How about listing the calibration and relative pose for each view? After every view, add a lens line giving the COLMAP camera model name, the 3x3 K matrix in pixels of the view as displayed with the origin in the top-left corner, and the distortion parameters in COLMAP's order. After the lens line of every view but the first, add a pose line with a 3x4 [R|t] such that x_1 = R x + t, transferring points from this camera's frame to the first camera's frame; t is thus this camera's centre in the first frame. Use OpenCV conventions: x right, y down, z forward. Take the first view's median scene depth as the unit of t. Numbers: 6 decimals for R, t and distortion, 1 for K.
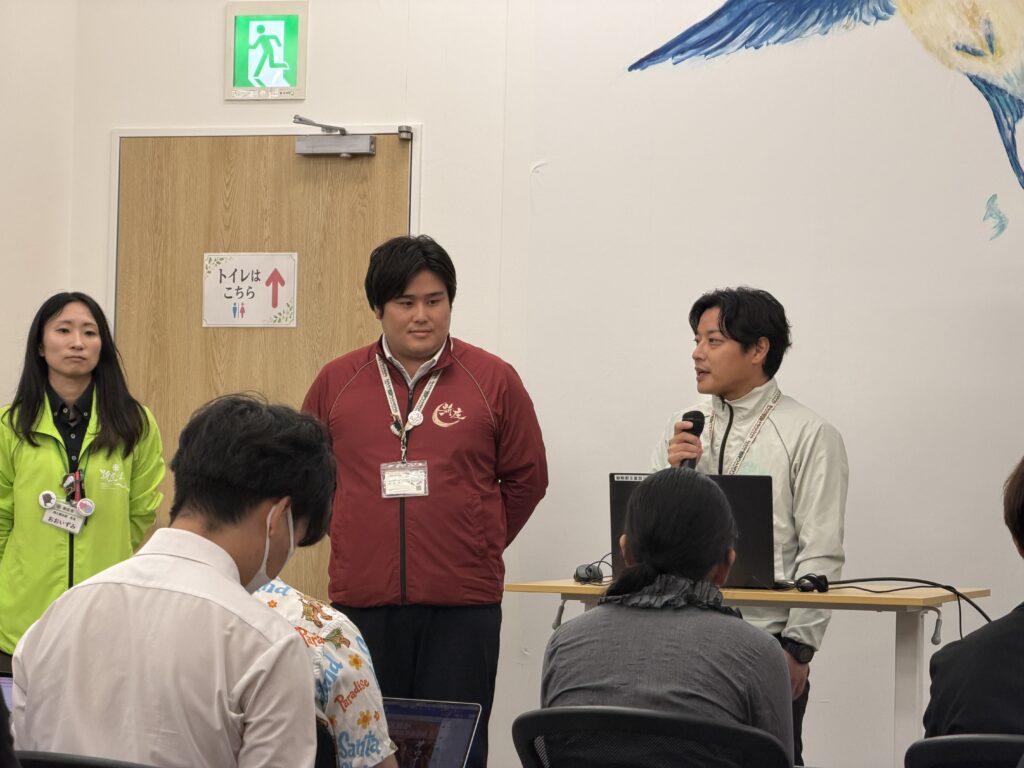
lens RADIAL K [[2621.1, 0, 539.8], [0, 2621.1, 384.3], [0, 0, 1]] dist [0.079528, 0.000000]
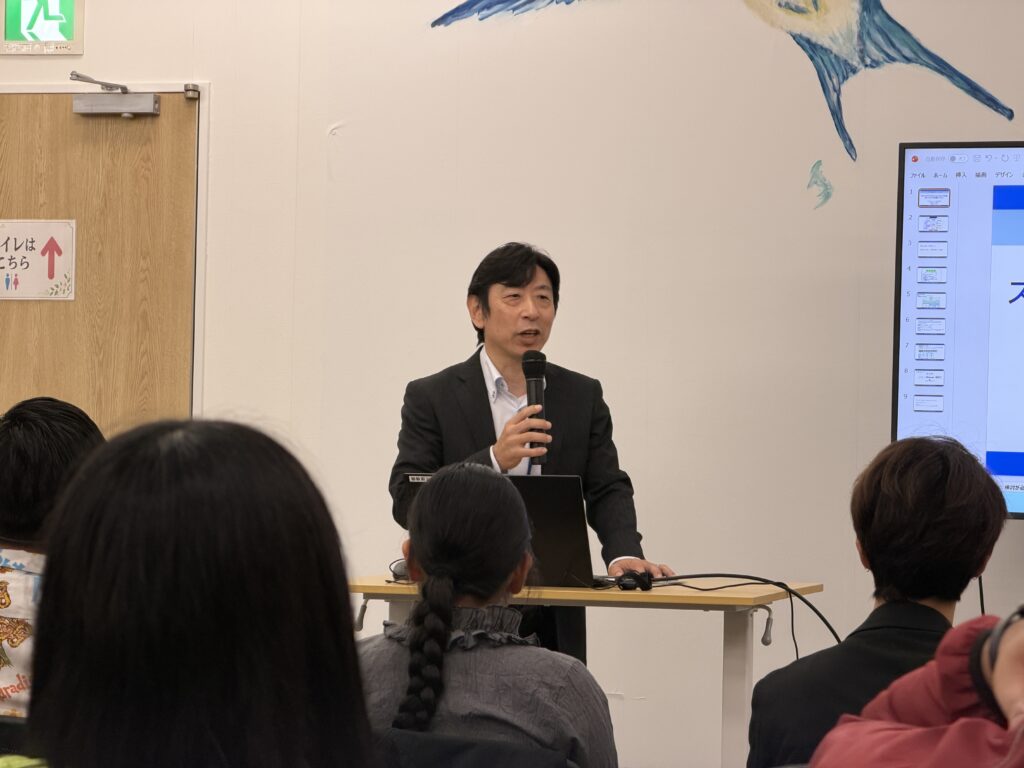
lens RADIAL K [[2621.1, 0, 530.3], [0, 2621.1, 382.7], [0, 0, 1]] dist [0.079528, 0.000000]
pose [[0.997319, -0.002637, 0.073132, 0.000048], [0.001732, 0.999921, 0.012433, -0.003889], [-0.073159, -0.012273, 0.997245, 0.060851]]
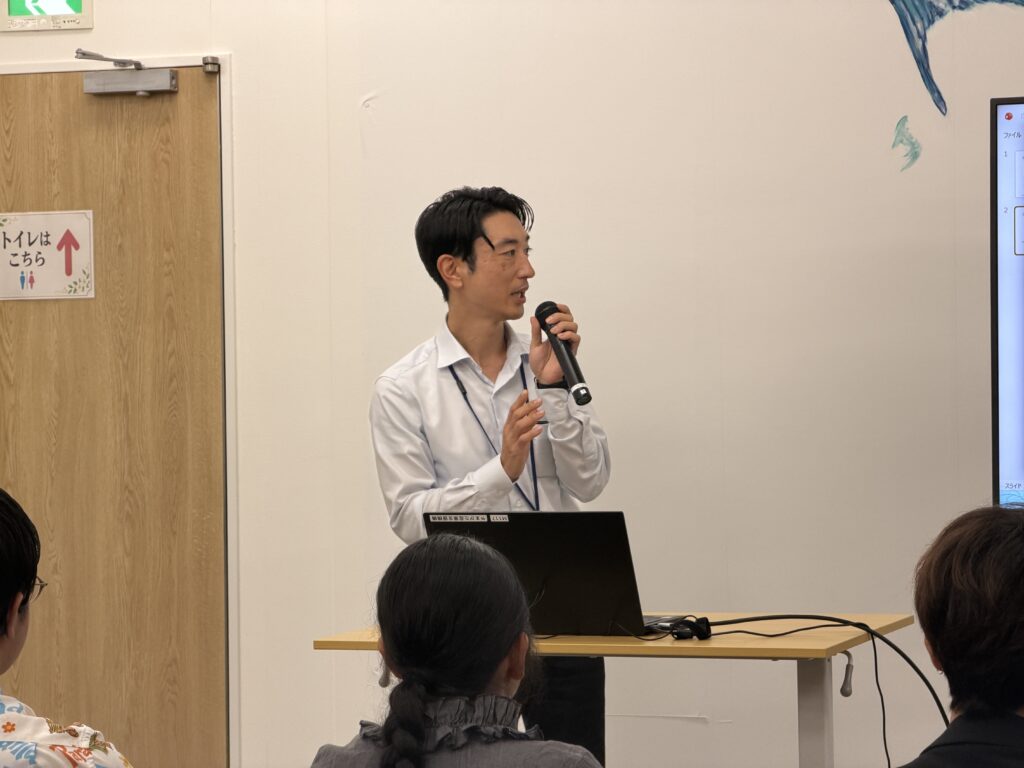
lens RADIAL K [[2621.1, 0, 532.2], [0, 2621.1, 386.8], [0, 0, 1]] dist [0.079528, 0.000000]
pose [[0.998935, -0.039953, 0.023068, 0.029110], [0.038961, 0.998359, 0.041969, -0.024095], [-0.024706, -0.041026, 0.998853, 0.149116]]
